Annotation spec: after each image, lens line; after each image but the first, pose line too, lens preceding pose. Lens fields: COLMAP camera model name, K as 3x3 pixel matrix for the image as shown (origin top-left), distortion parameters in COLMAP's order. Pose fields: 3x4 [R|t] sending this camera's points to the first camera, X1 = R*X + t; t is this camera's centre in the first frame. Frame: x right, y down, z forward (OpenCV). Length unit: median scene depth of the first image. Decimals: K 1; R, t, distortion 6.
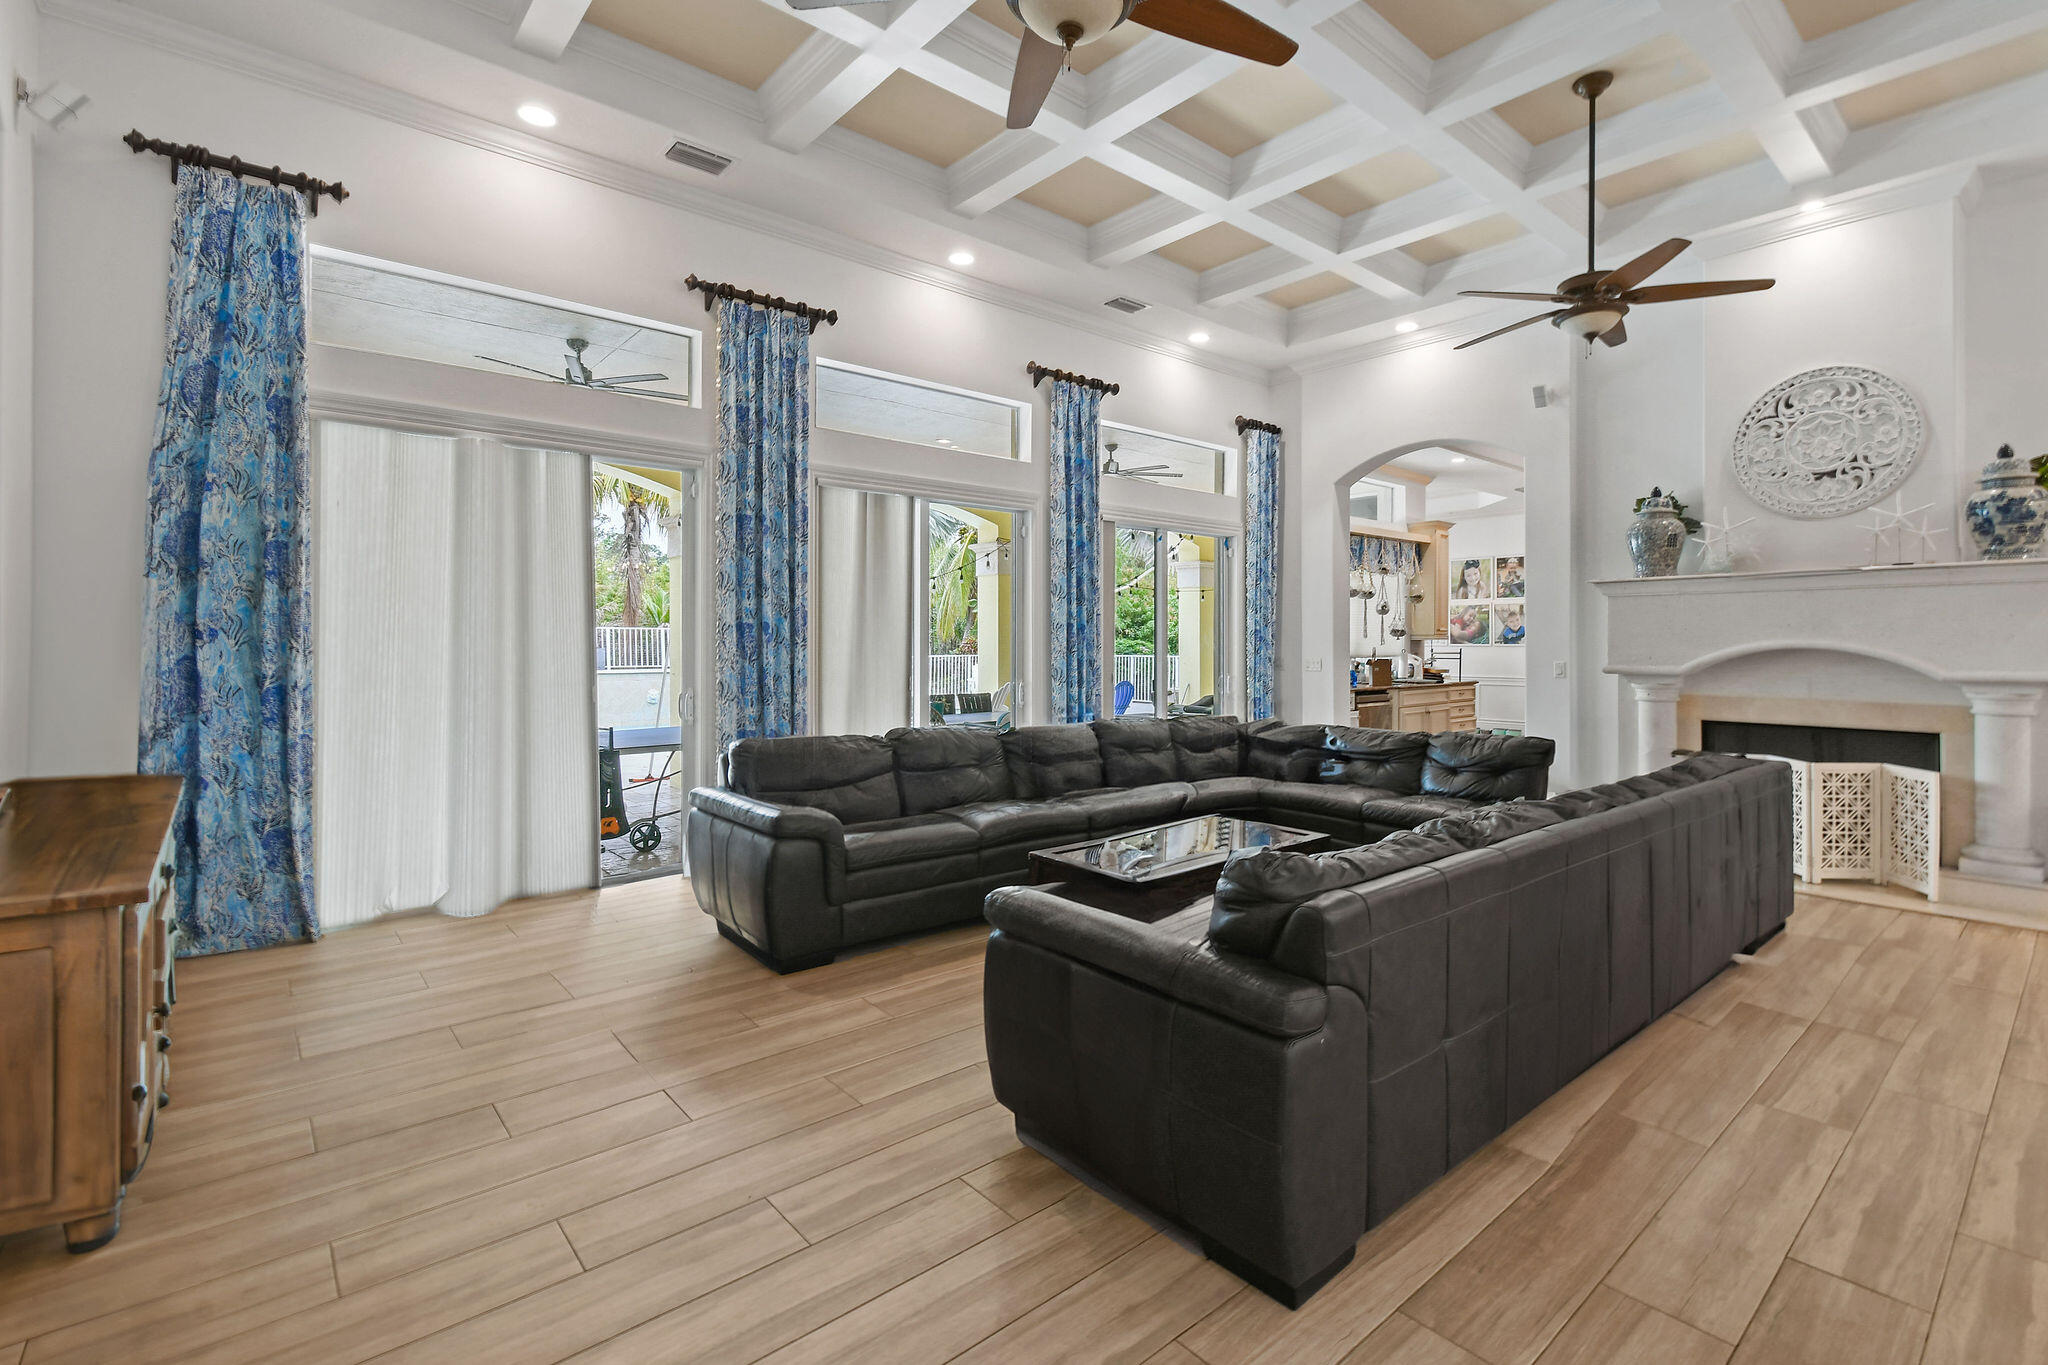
lens RADIAL K [[925.1, 0, 1028.5], [0, 925.1, 629.8], [0, 0, 1]] dist [0.001959, 0.000104]
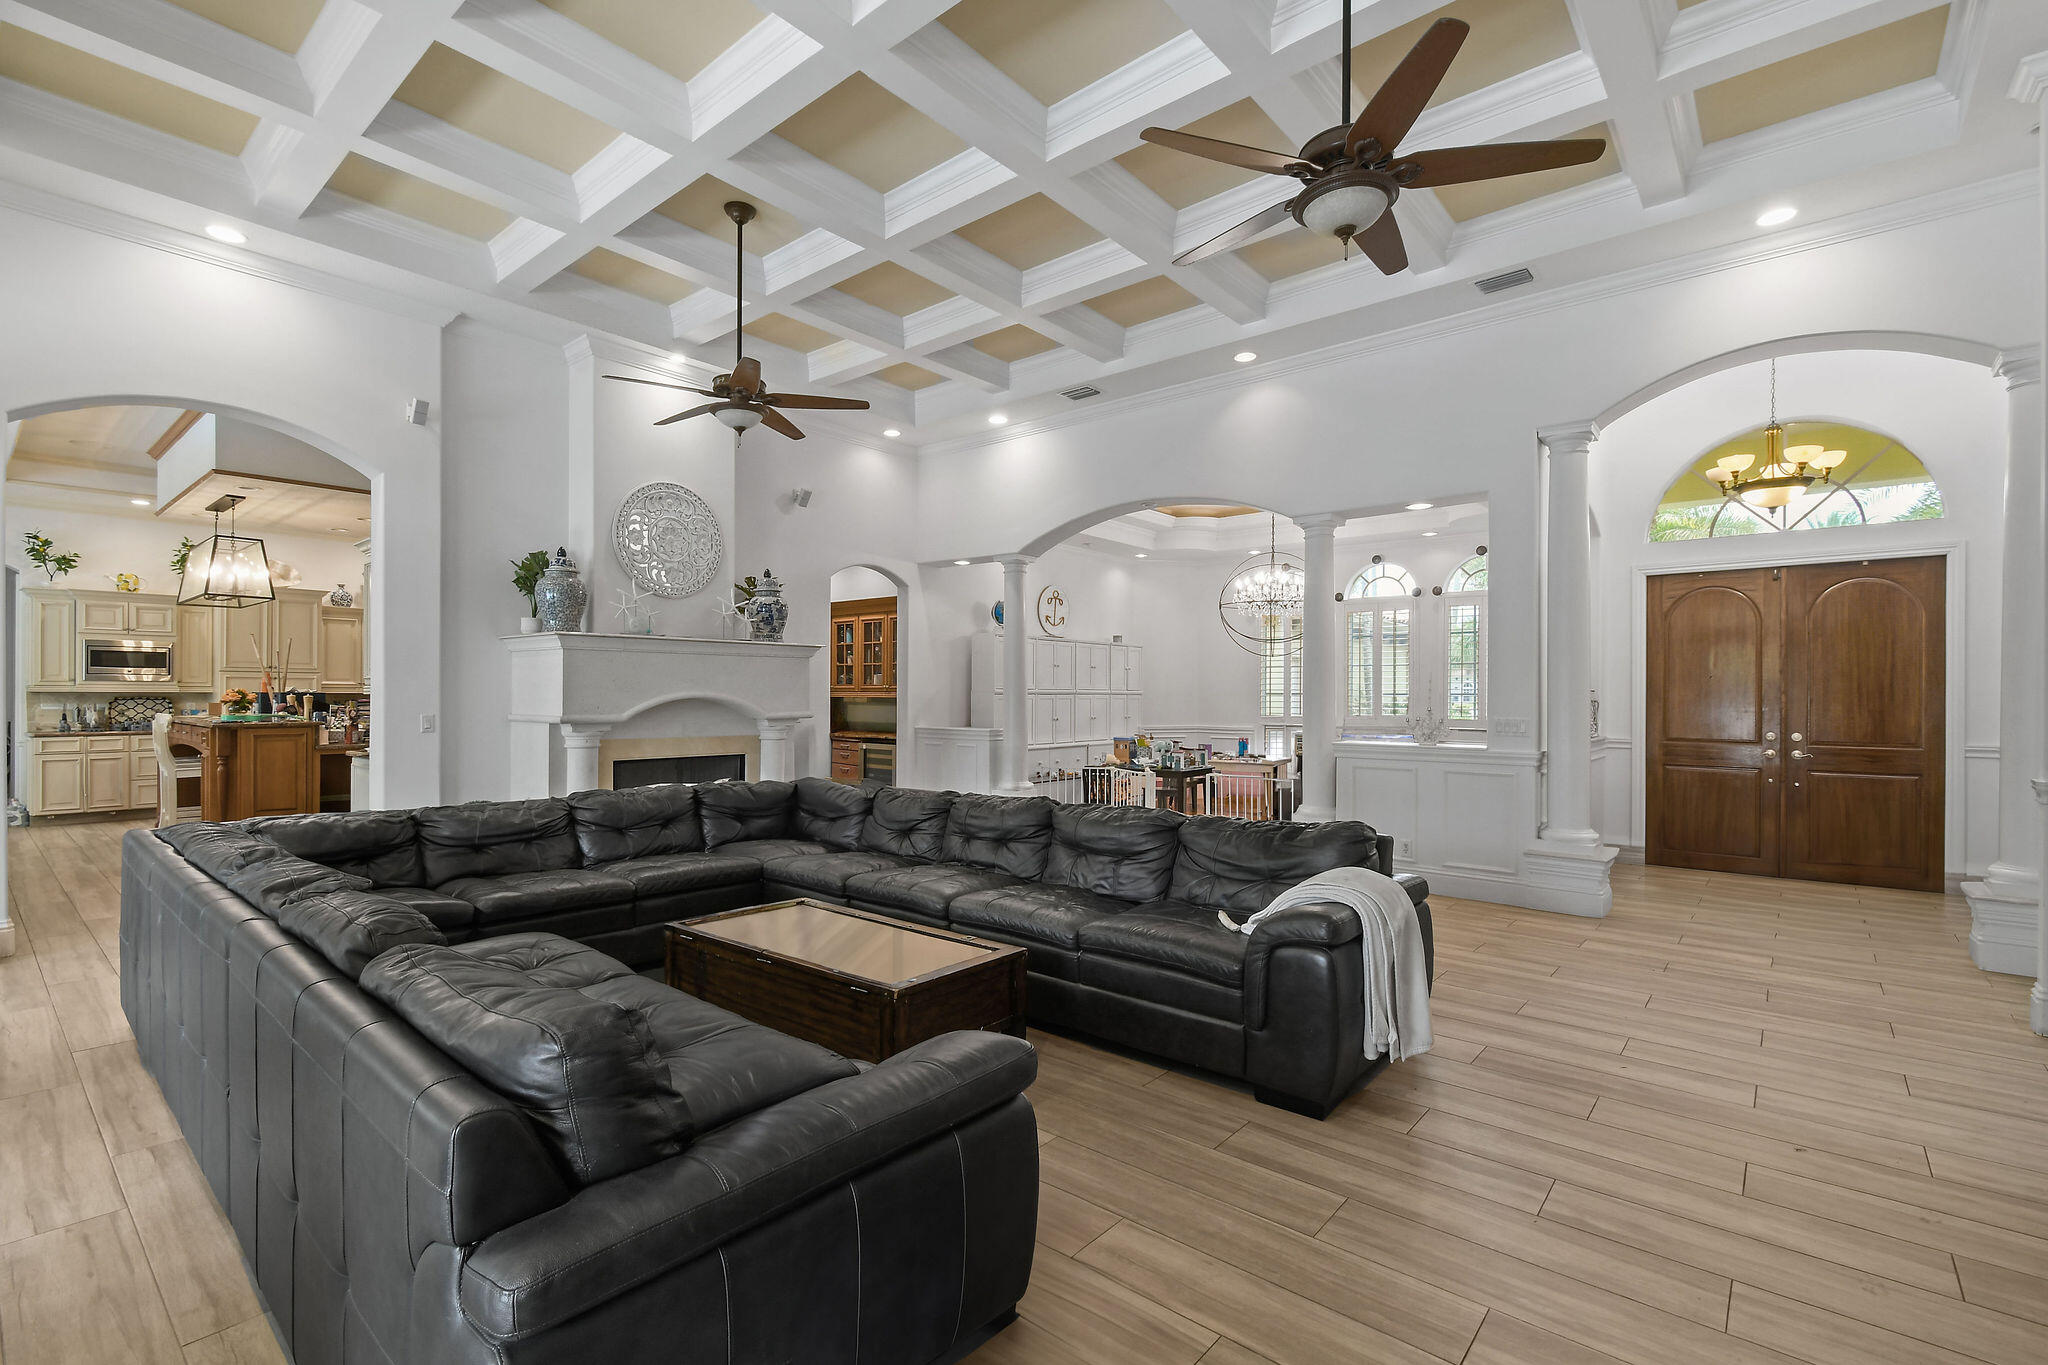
lens RADIAL K [[915.3, 0, 1025.7], [0, 915.3, 695.8], [0, 0, 1]] dist [-0.001579, -0.000353]
pose [[-0.165338, -0.004533, 0.986227, -0.807492], [-0.012030, 0.999924, 0.002579, 0.012141], [-0.986164, -0.011438, -0.165380, 1.164639]]
